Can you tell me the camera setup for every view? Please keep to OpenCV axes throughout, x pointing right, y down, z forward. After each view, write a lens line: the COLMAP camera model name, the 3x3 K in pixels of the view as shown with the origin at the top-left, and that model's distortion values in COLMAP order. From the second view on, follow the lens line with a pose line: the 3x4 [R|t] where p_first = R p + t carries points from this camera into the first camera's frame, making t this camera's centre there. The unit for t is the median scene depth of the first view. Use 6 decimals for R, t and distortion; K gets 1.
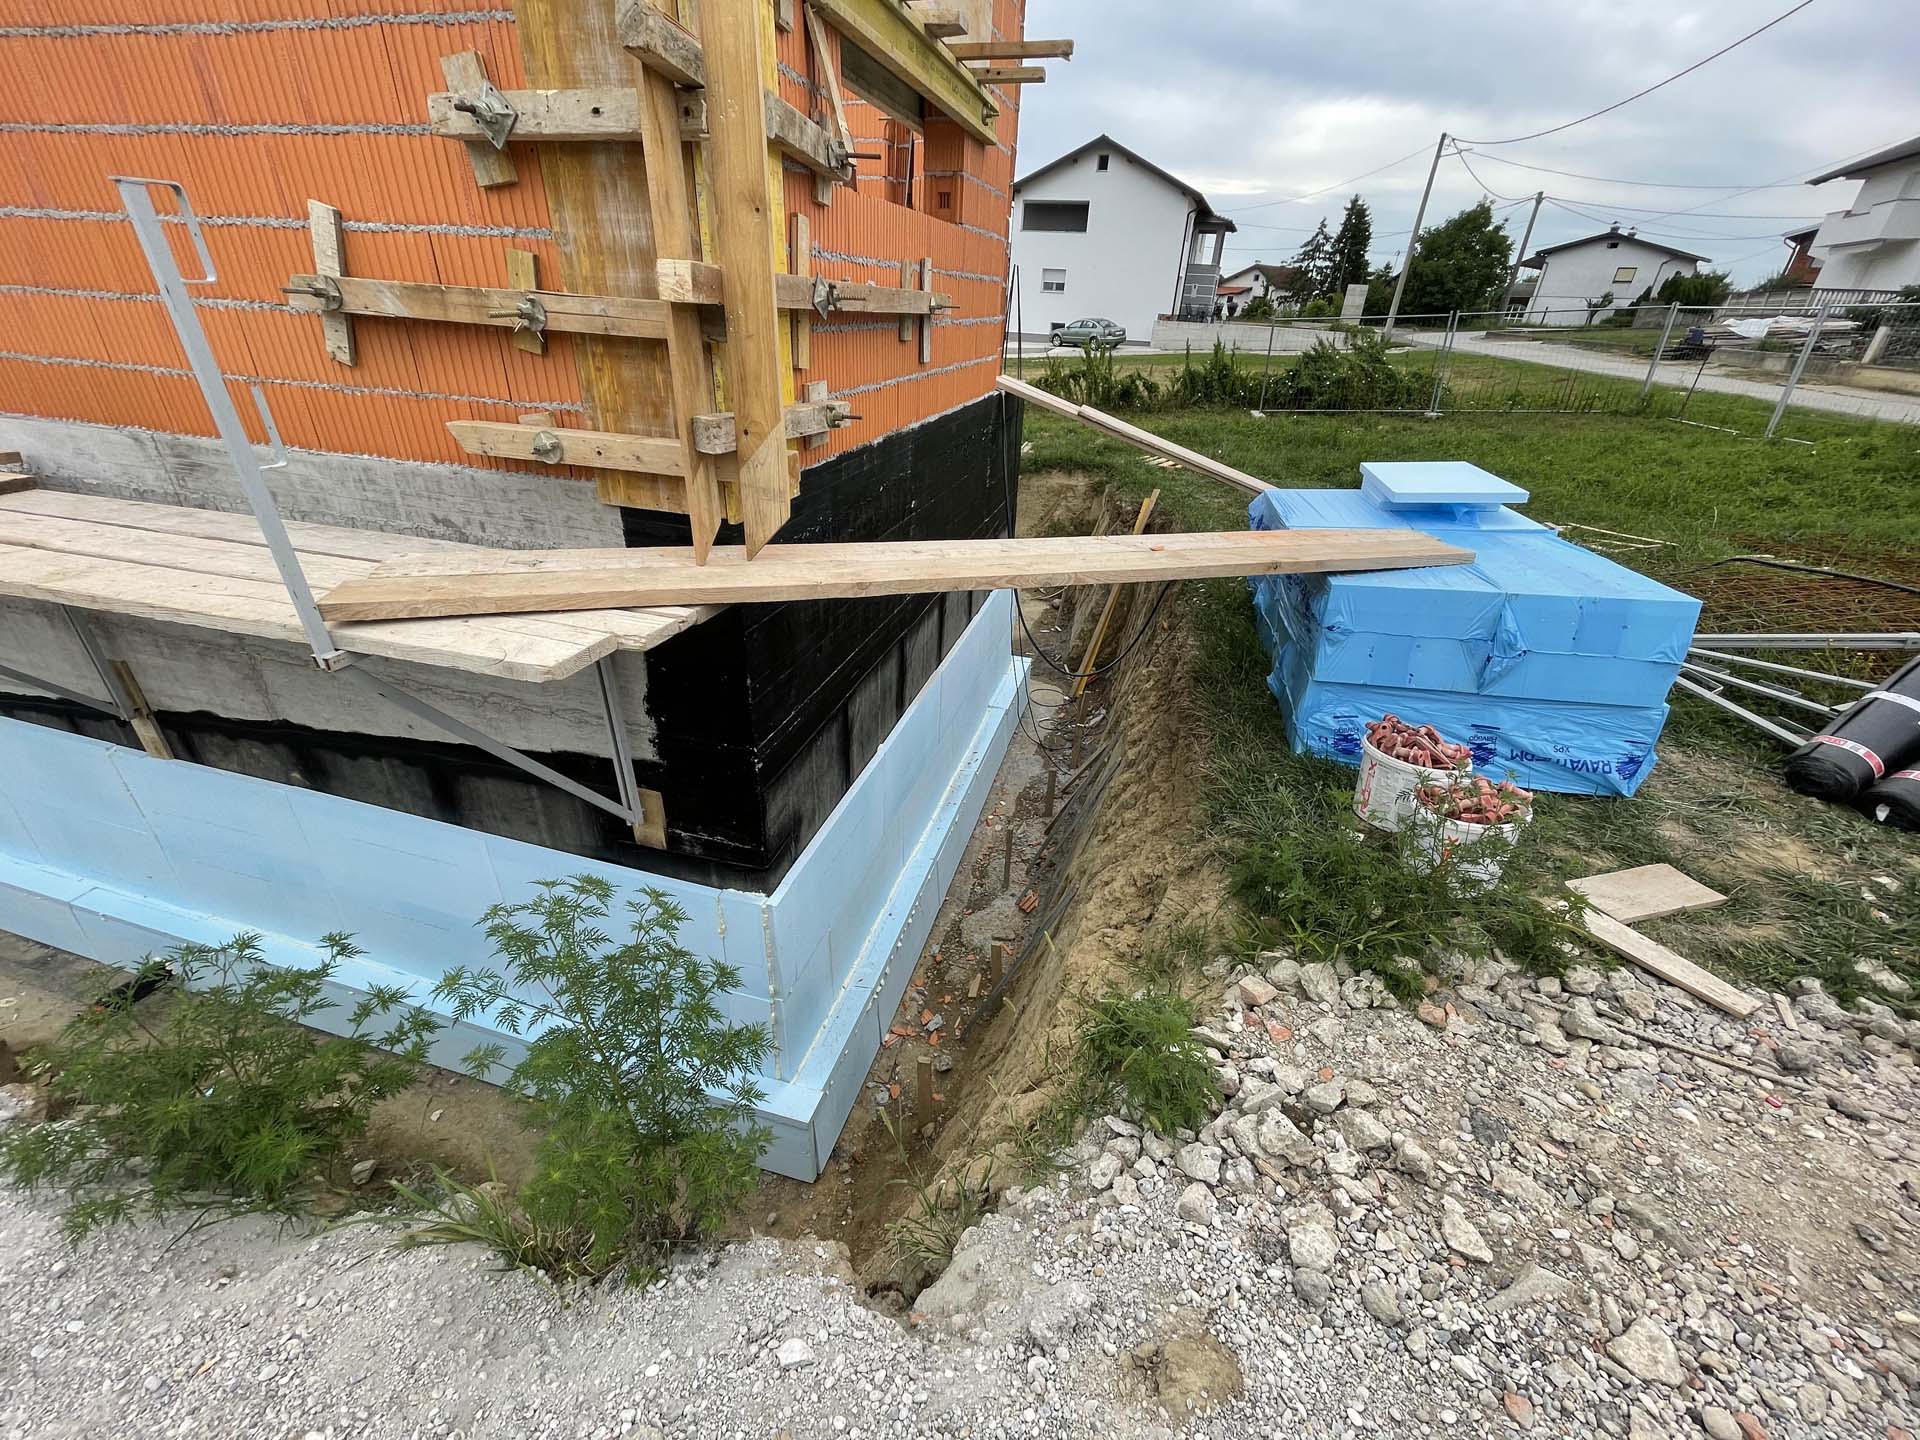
lens RADIAL K [[769.2, 0, 951.1], [0, 769.2, 724.5], [0, 0, 1]] dist [-0.001352, 0.000466]
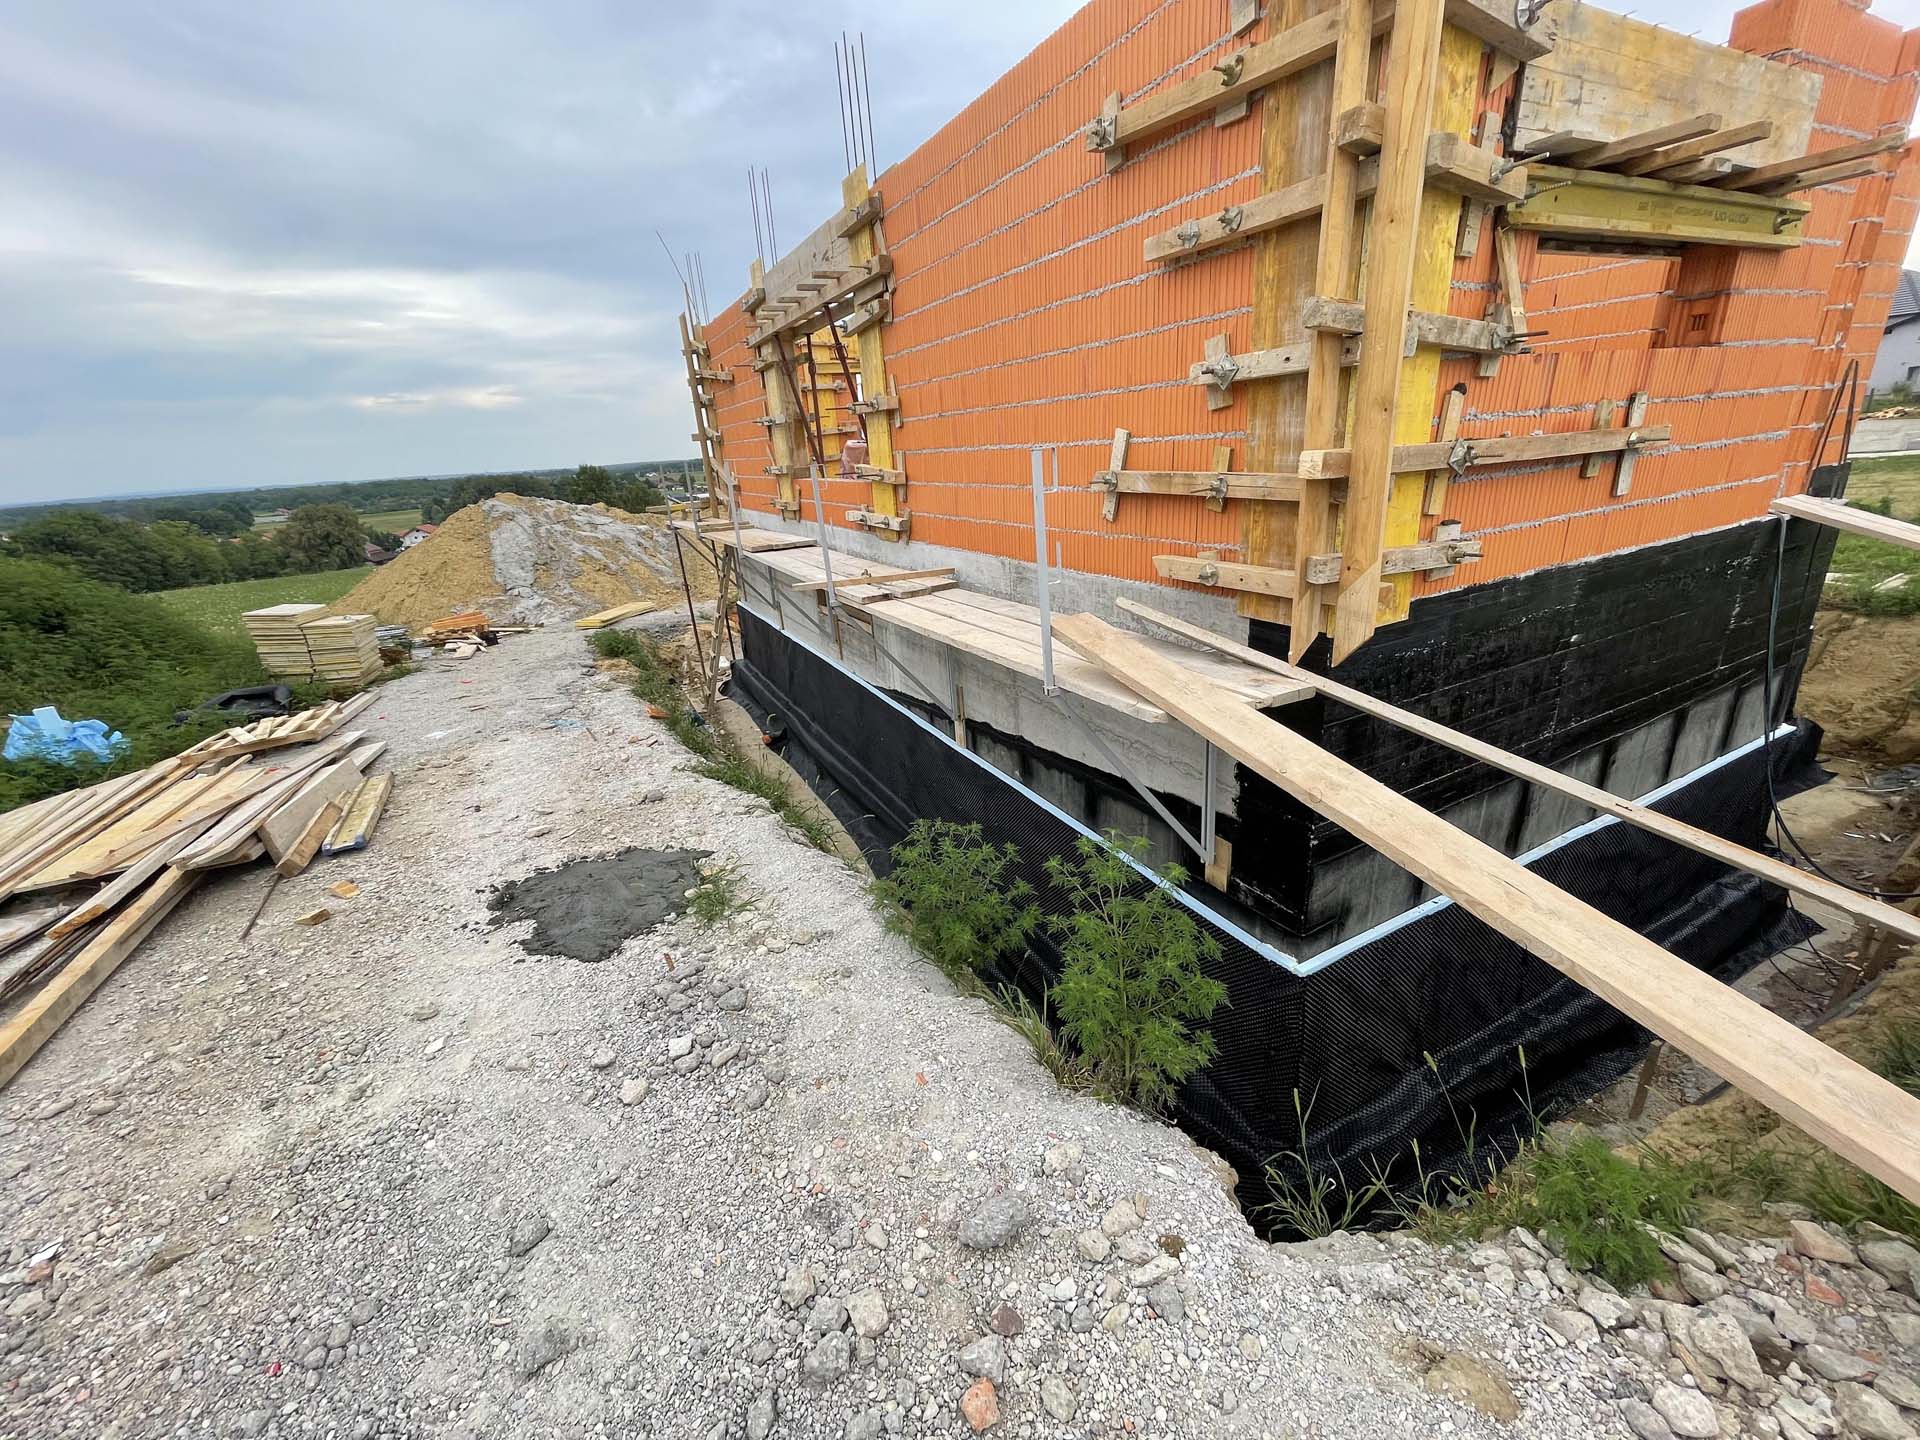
lens RADIAL K [[769.2, 0, 959.5], [0, 769.2, 722.2], [0, 0, 1]] dist [-0.001352, 0.000466]
pose [[0.675356, 0.163824, -0.719066, 0.232396], [-0.267210, 0.963122, -0.031540, 0.071952], [0.687381, 0.213442, 0.694226, -0.249057]]
